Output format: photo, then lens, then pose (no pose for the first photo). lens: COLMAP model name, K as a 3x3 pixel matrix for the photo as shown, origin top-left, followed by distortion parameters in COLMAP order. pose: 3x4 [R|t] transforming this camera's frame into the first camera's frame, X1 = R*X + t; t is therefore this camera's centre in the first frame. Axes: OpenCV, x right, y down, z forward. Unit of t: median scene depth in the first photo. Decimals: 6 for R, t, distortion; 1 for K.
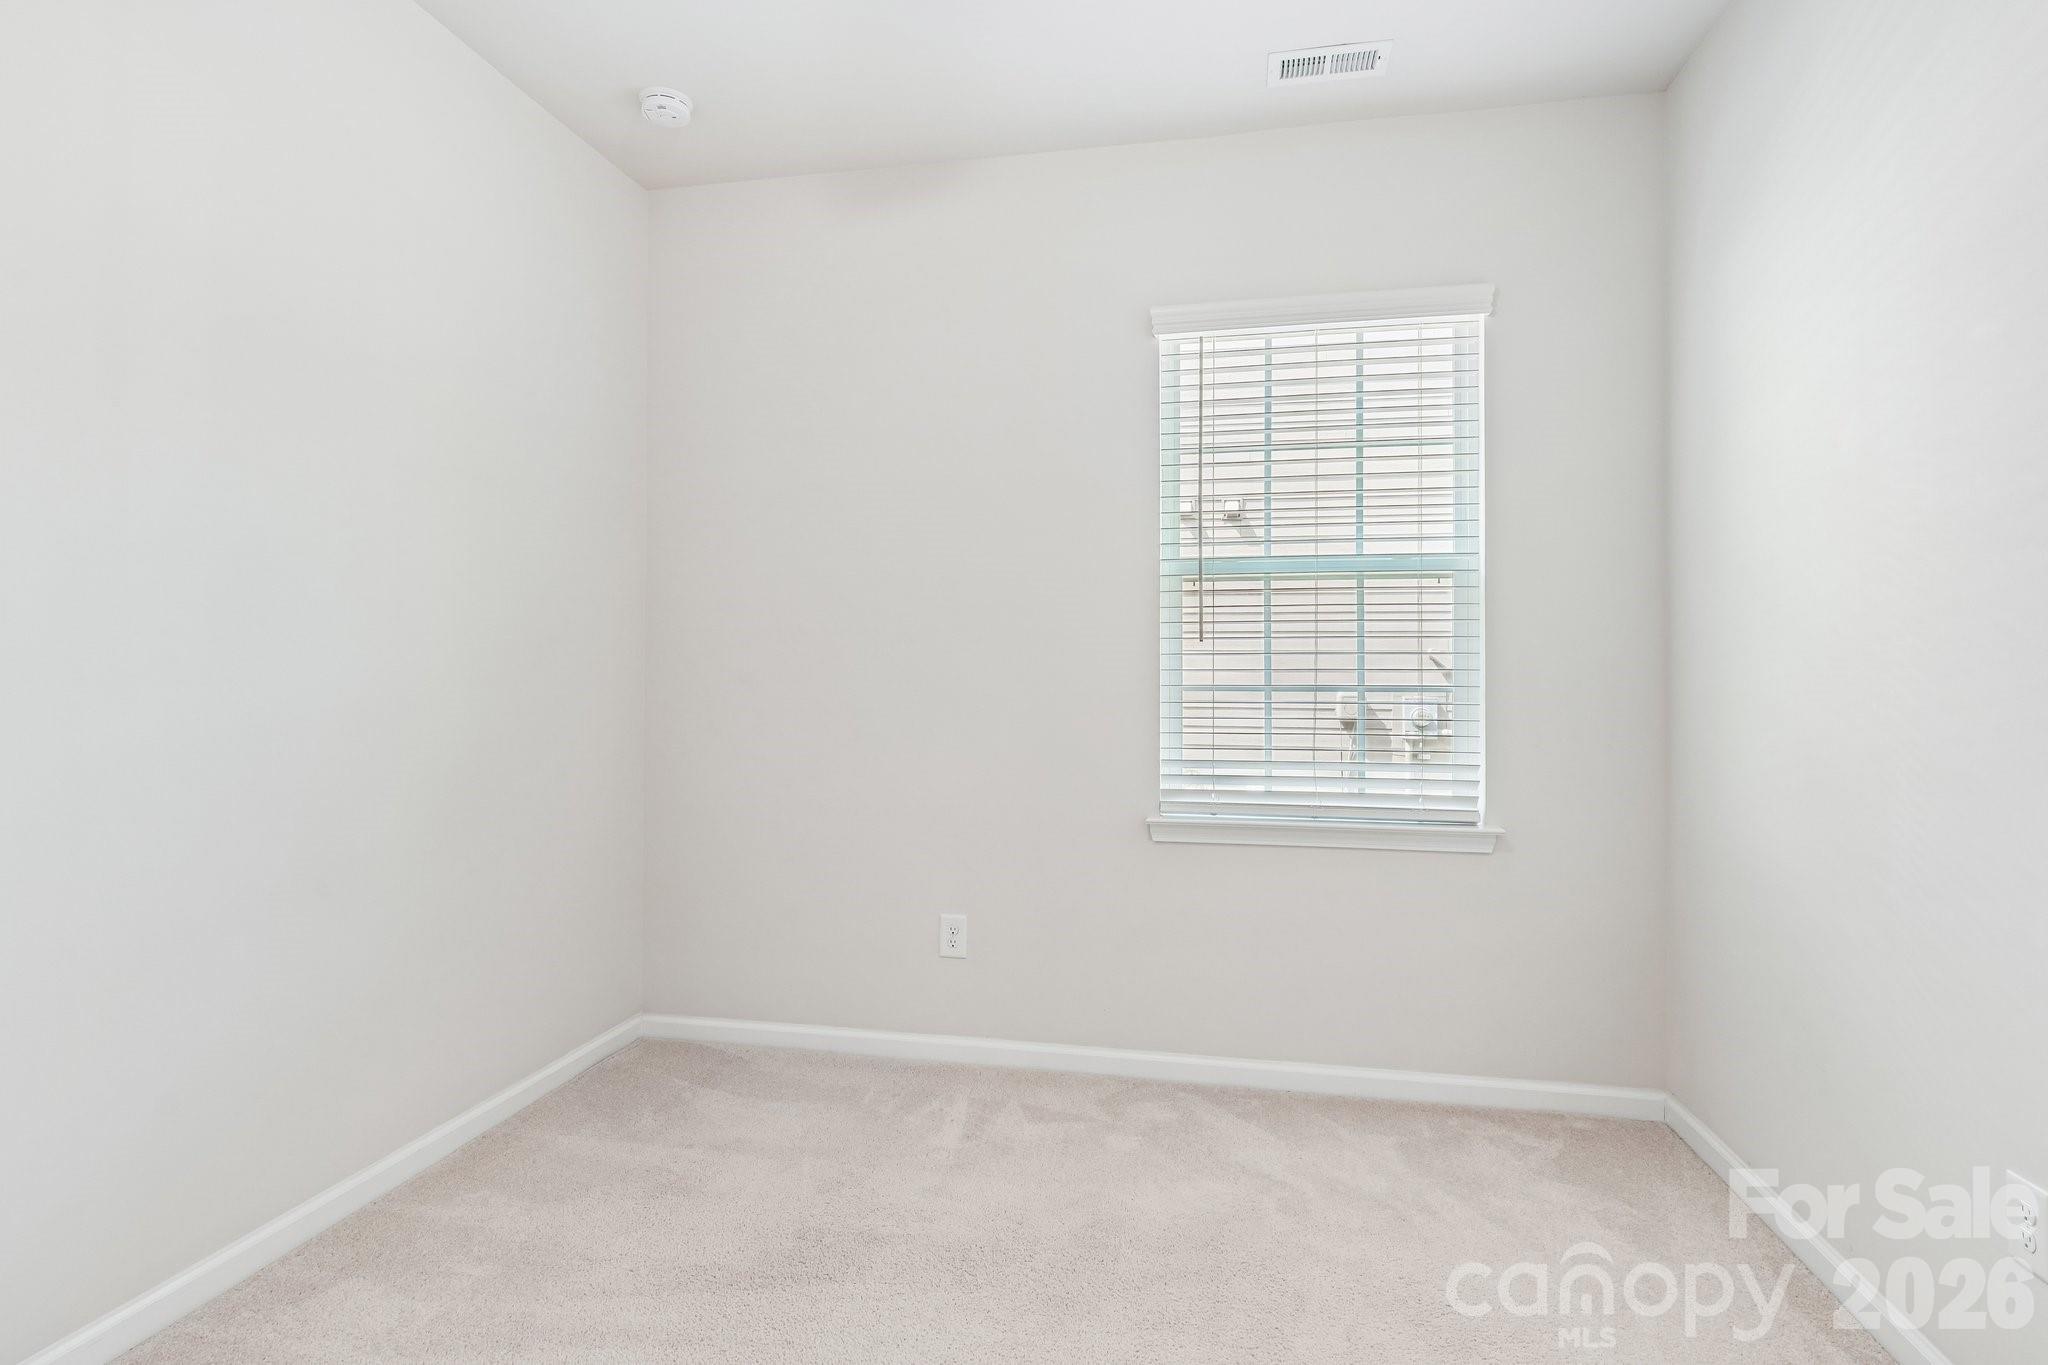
lens RADIAL K [[1021.2, 0, 1029.6], [0, 1021.2, 664.7], [0, 0, 1]] dist [0.001724, 0.003280]
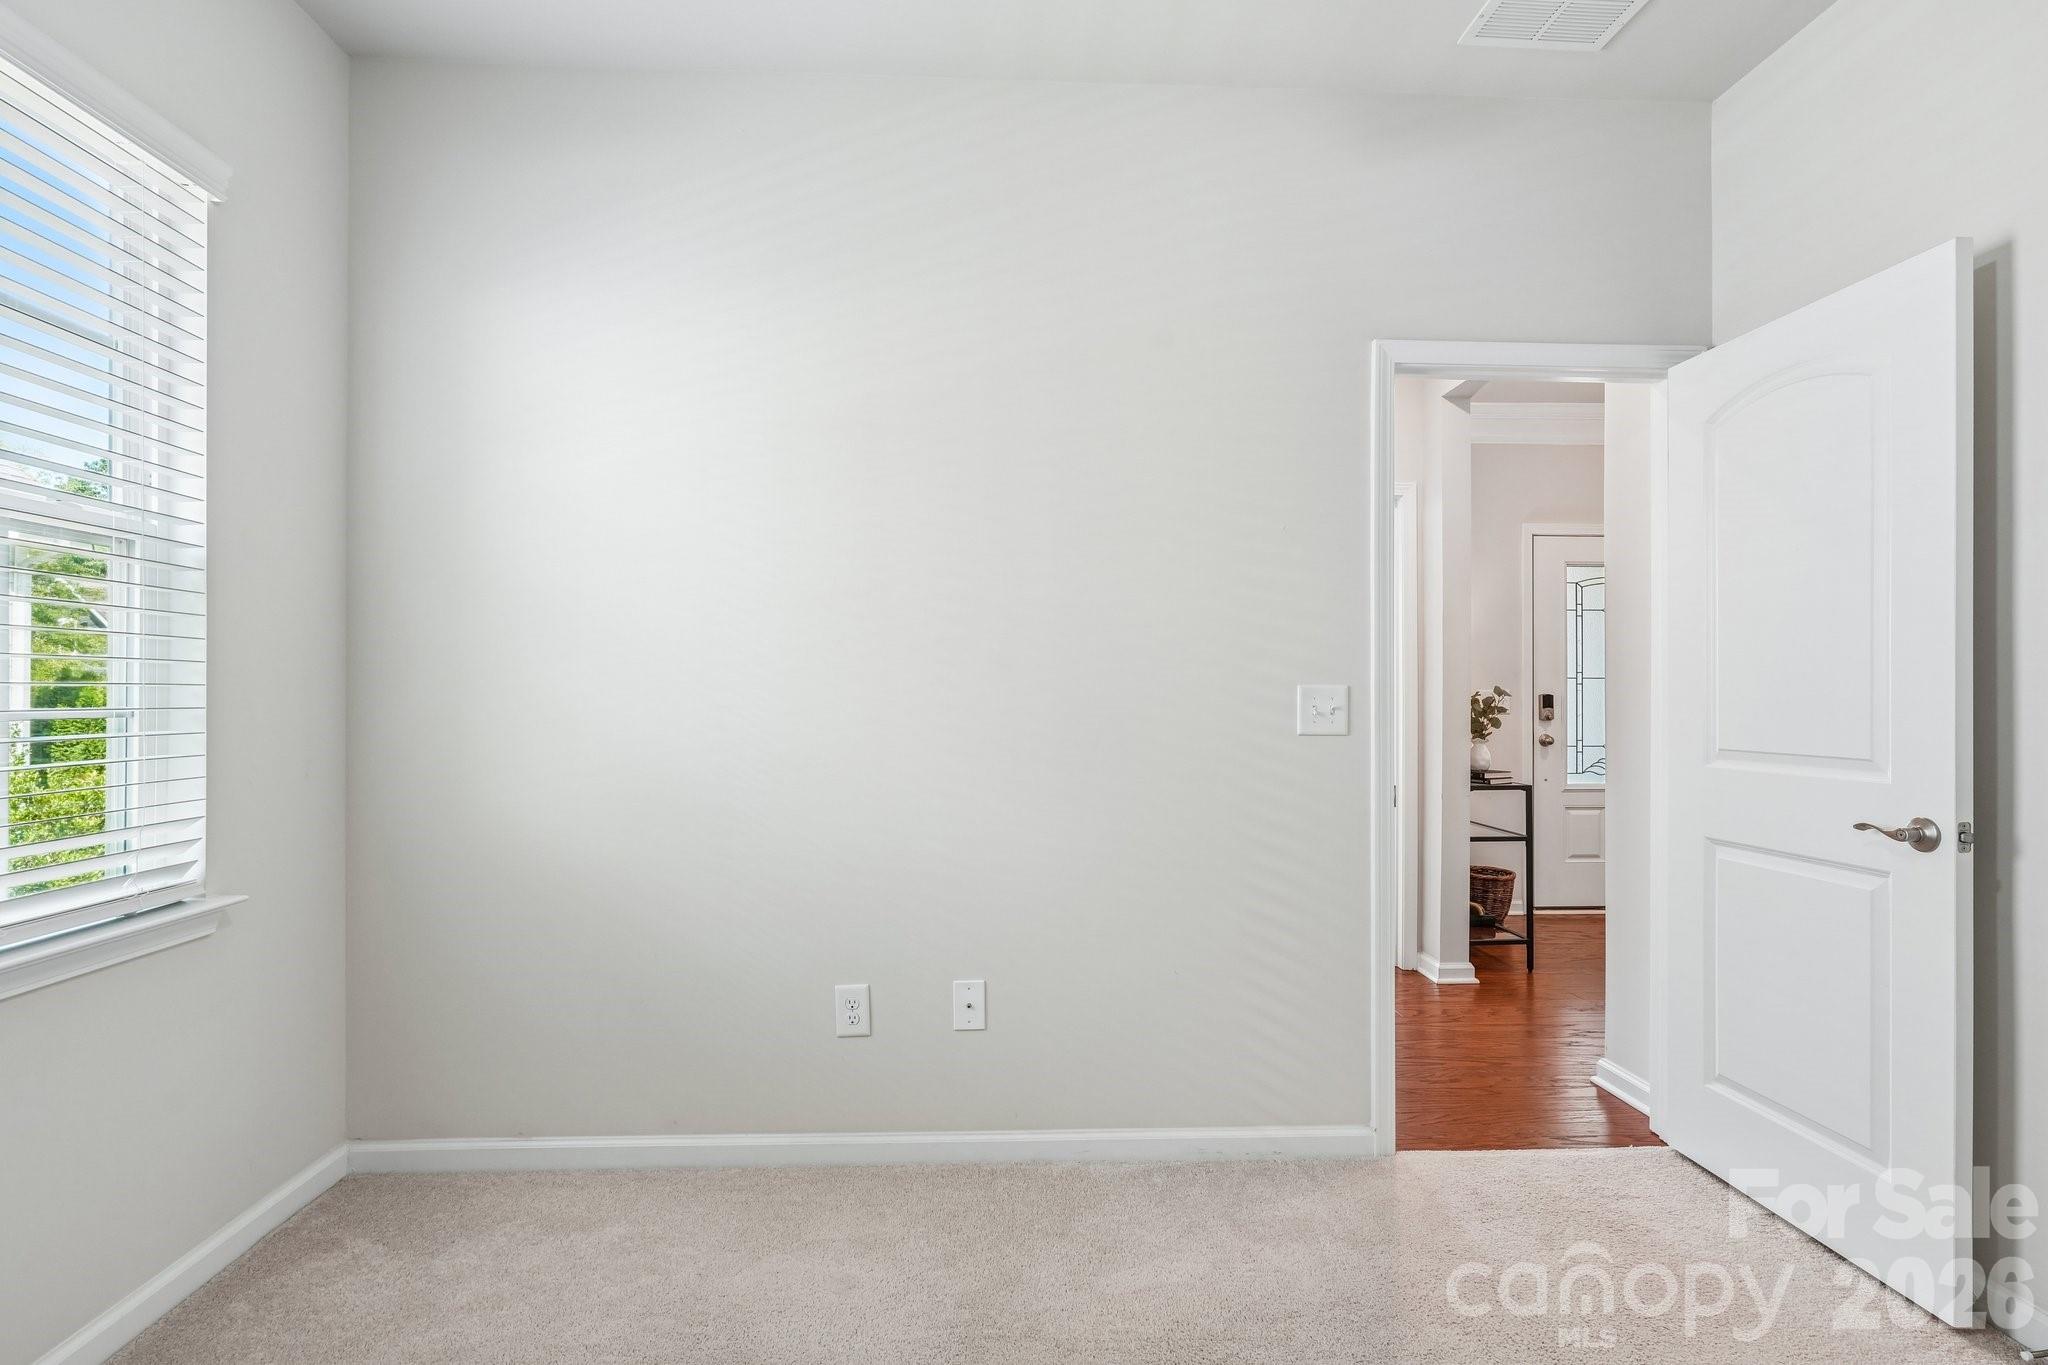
lens RADIAL K [[1021.2, 0, 1028.5], [0, 1021.2, 684.7], [0, 0, 1]] dist [0.001724, 0.003280]
pose [[-0.272079, 0.001439, 0.962274, -0.342766], [-0.012408, 0.999910, -0.005004, 0.001431], [-0.962195, -0.013302, -0.272037, 0.522804]]
